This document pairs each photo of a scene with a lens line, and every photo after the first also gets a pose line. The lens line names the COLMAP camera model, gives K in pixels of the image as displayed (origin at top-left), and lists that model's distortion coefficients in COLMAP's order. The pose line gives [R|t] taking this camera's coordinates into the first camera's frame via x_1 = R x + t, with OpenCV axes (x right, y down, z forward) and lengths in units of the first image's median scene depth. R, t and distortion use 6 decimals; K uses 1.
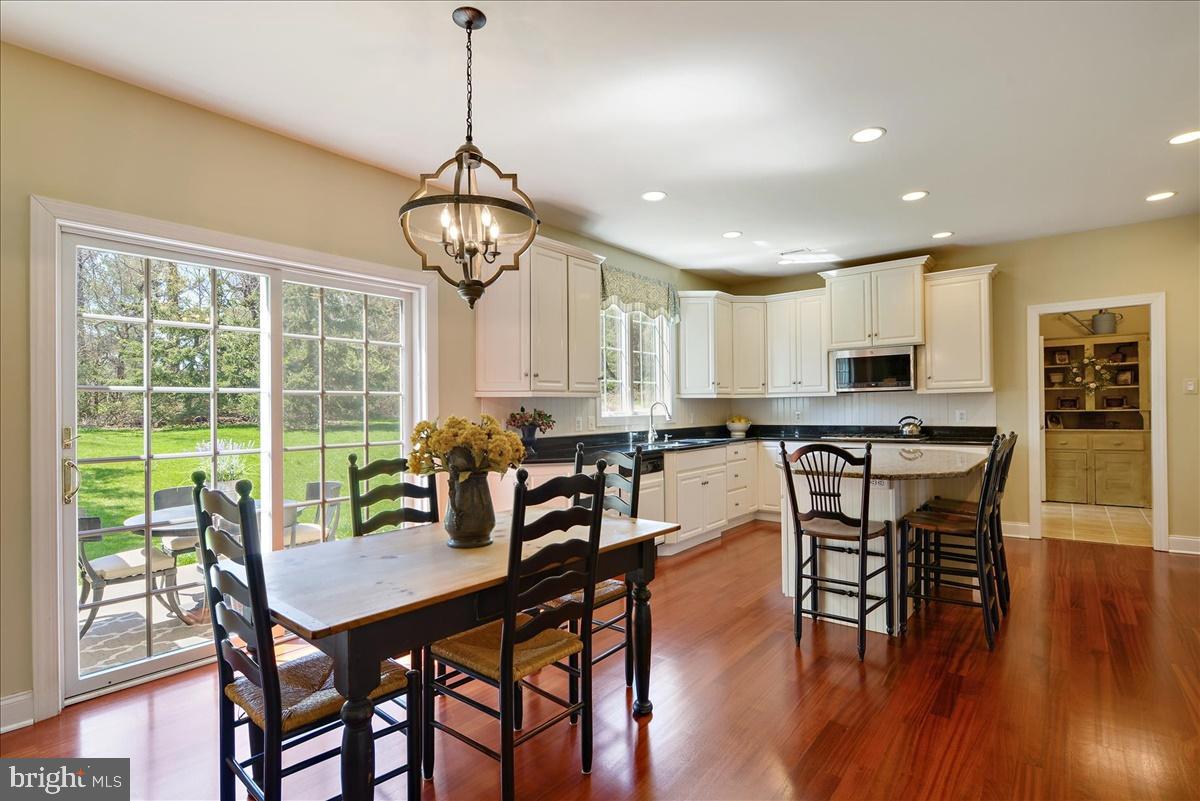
lens RADIAL K [[582.3, 0, 628.9], [0, 582.3, 418.0], [0, 0, 1]] dist [-0.003268, 0.000041]
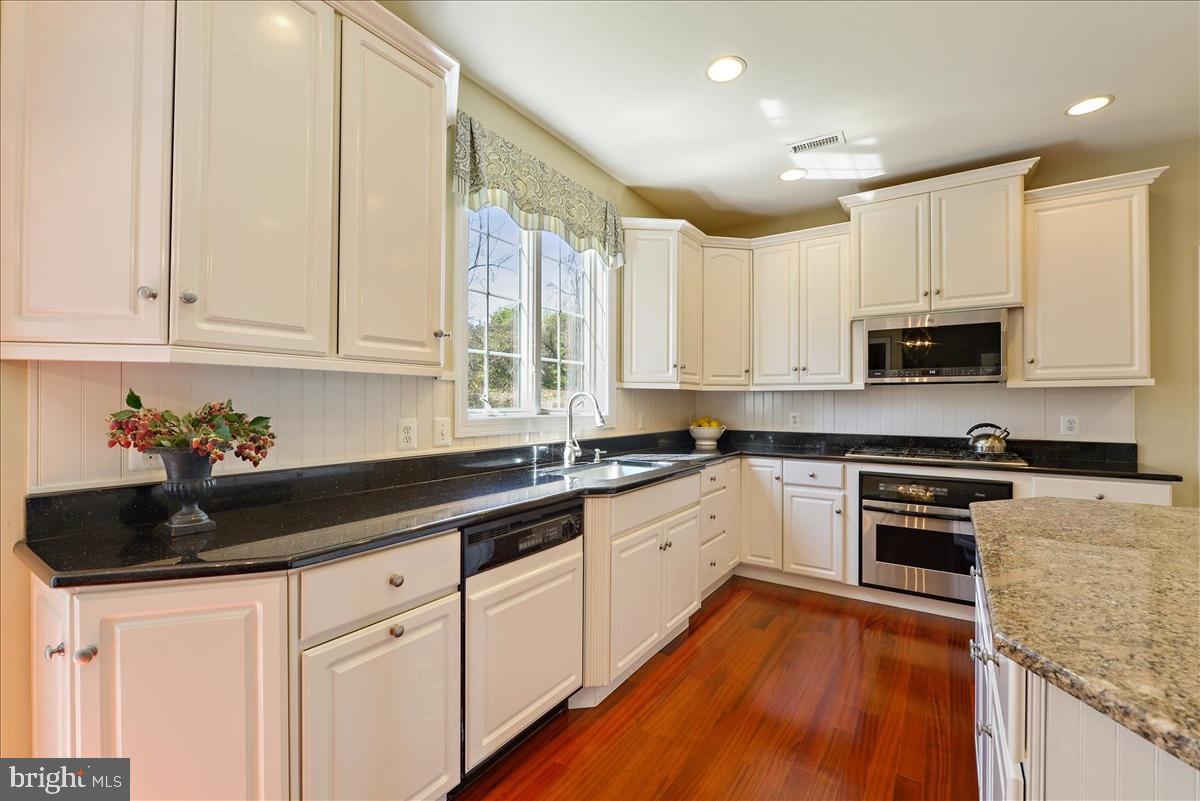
lens RADIAL K [[507.4, 0, 610.0], [0, 507.4, 400.9], [0, 0, 1]] dist [-0.001048, -0.000172]
pose [[0.998117, 0.018455, 0.058494, 0.045699], [-0.017166, 0.999600, -0.022463, -0.008475], [-0.058885, 0.021417, 0.998035, 0.483730]]
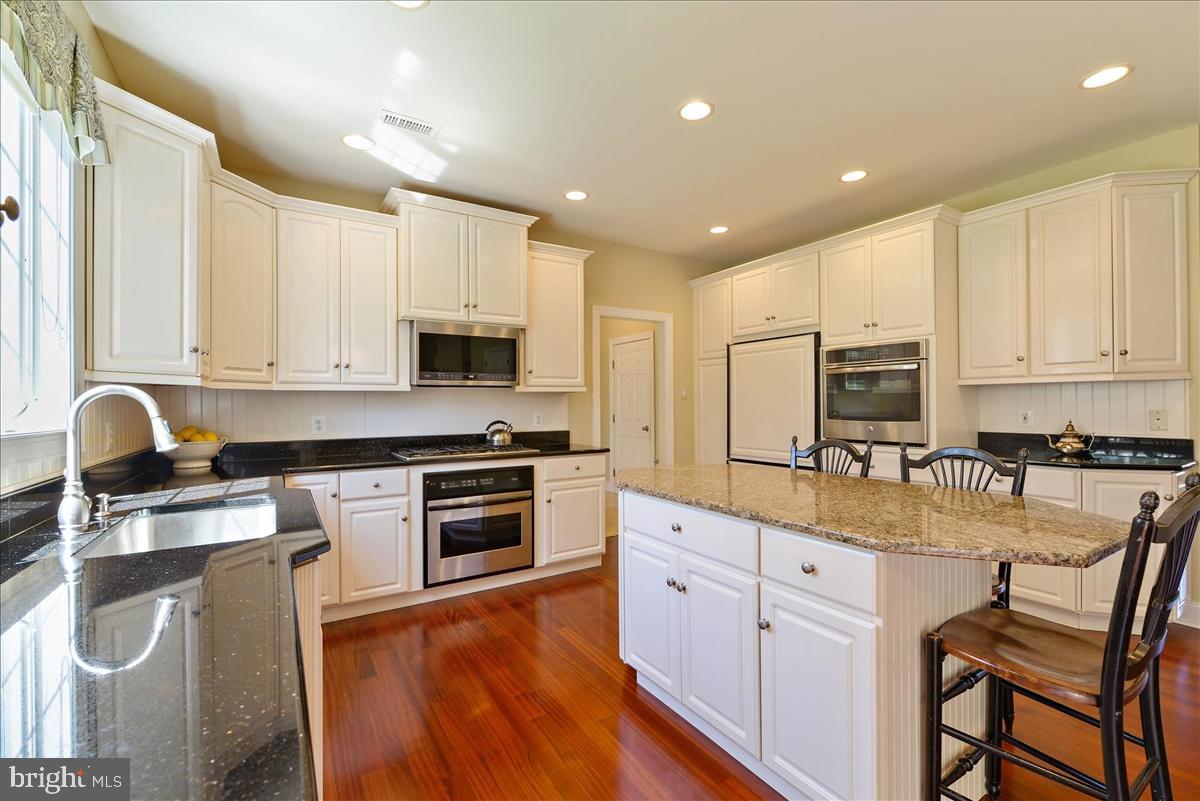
lens RADIAL K [[507.4, 0, 600.6], [0, 507.4, 402.7], [0, 0, 1]] dist [-0.001048, -0.000172]
pose [[0.367262, 0.014589, 0.930003, -0.088237], [0.017094, 0.999602, -0.022431, -0.009826], [-0.929960, 0.024136, 0.366867, 0.638684]]
